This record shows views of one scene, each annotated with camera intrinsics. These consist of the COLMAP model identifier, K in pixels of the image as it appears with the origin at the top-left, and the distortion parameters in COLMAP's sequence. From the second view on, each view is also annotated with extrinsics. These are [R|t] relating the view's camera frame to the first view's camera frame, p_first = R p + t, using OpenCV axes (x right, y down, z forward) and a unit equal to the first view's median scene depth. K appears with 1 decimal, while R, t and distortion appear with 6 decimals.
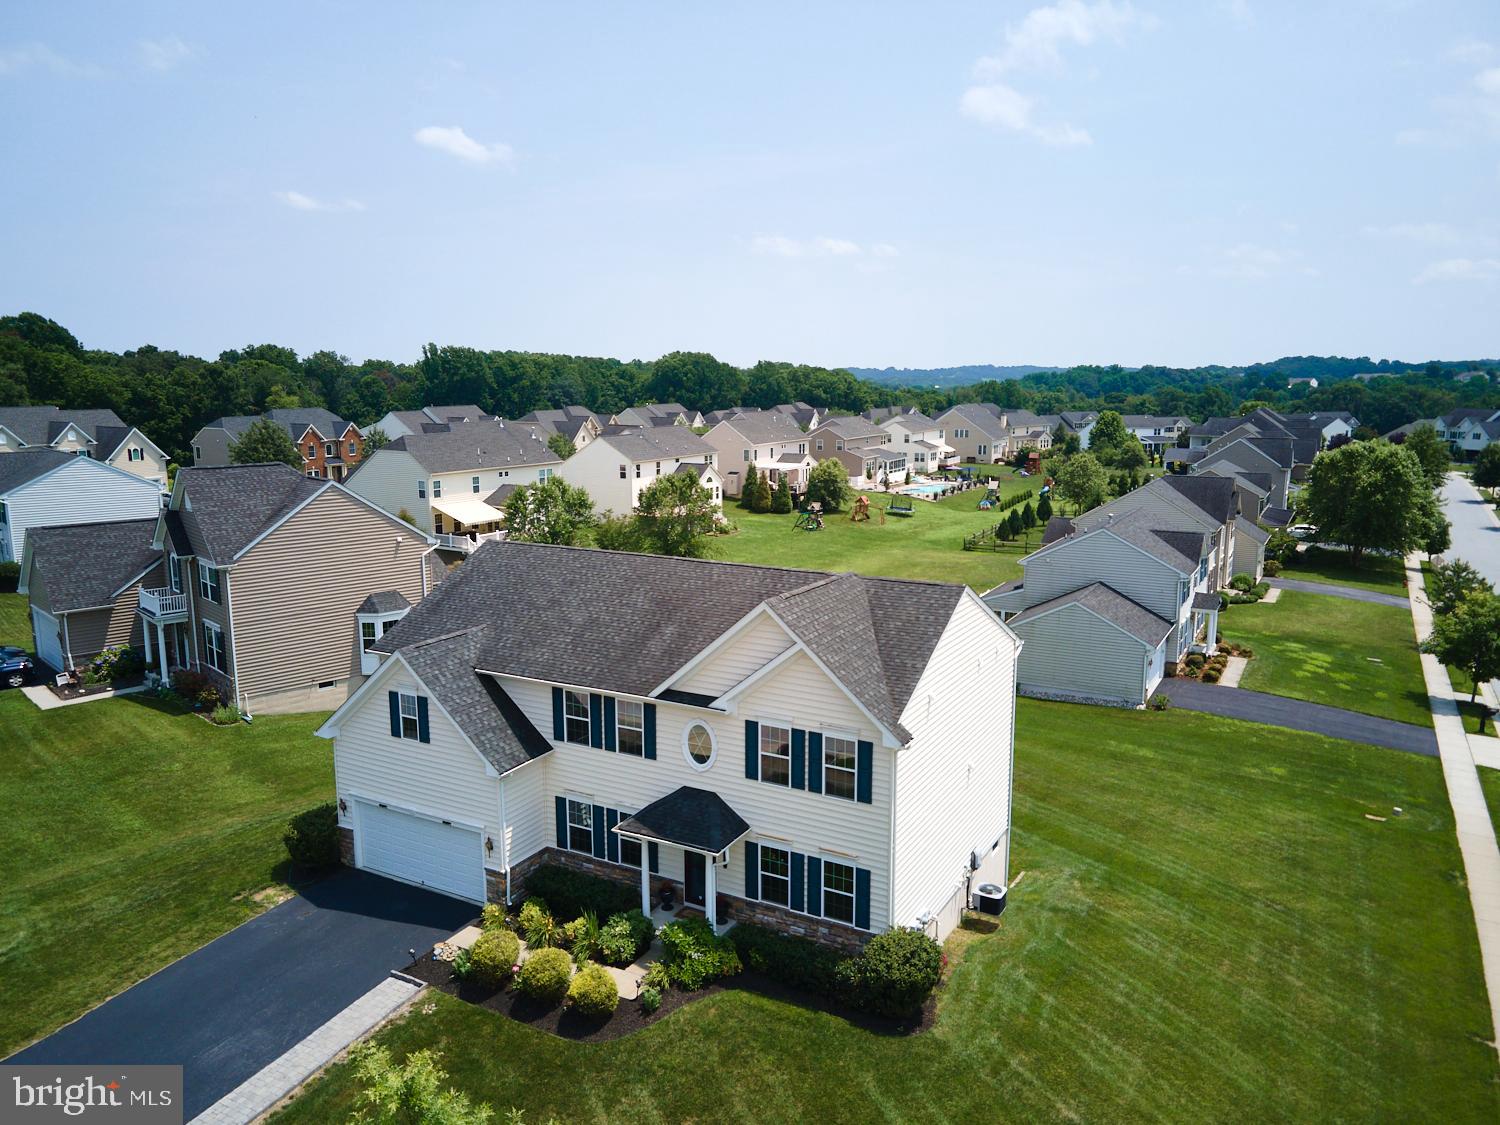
lens RADIAL K [[1091.2, 0, 750.0], [0, 1091.2, 562.5], [0, 0, 1]] dist [0.015089, 0.049695]
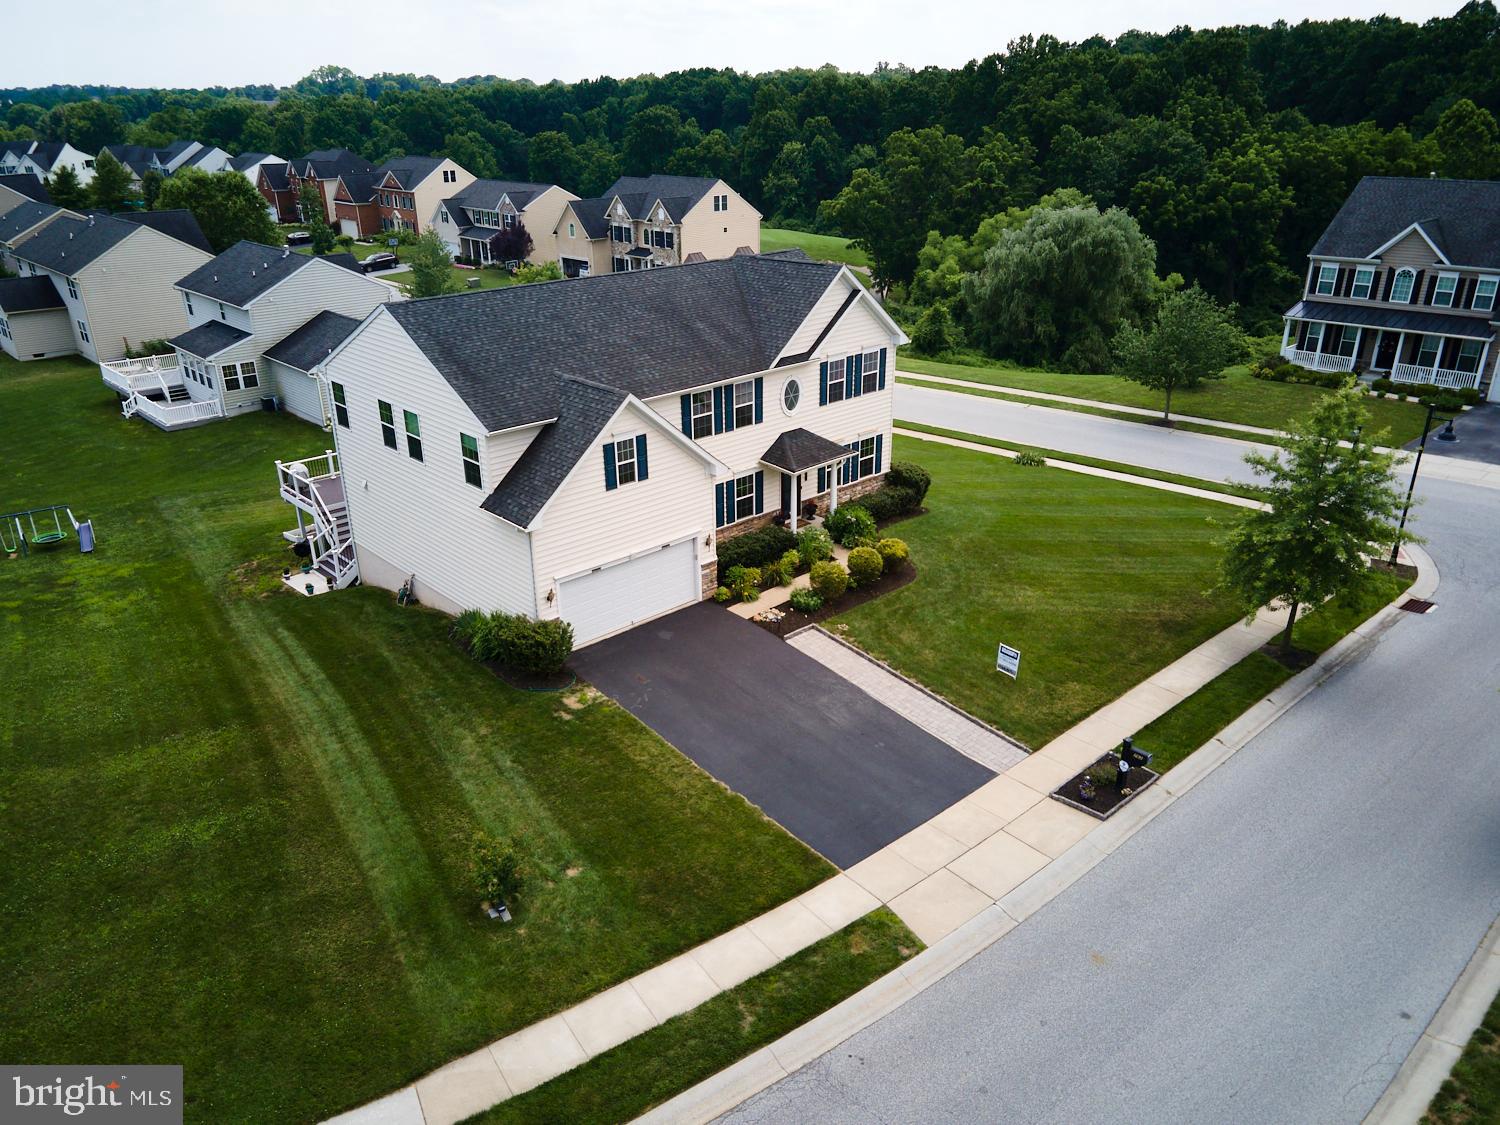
lens RADIAL K [[1091.2, 0, 750.0], [0, 1091.2, 562.5], [0, 0, 1]] dist [0.015089, 0.049695]
pose [[0.295650, -0.373046, 0.879447, -1.054933], [0.168551, 0.926529, 0.336354, -0.078296], [-0.940309, 0.048789, 0.336805, 0.506961]]
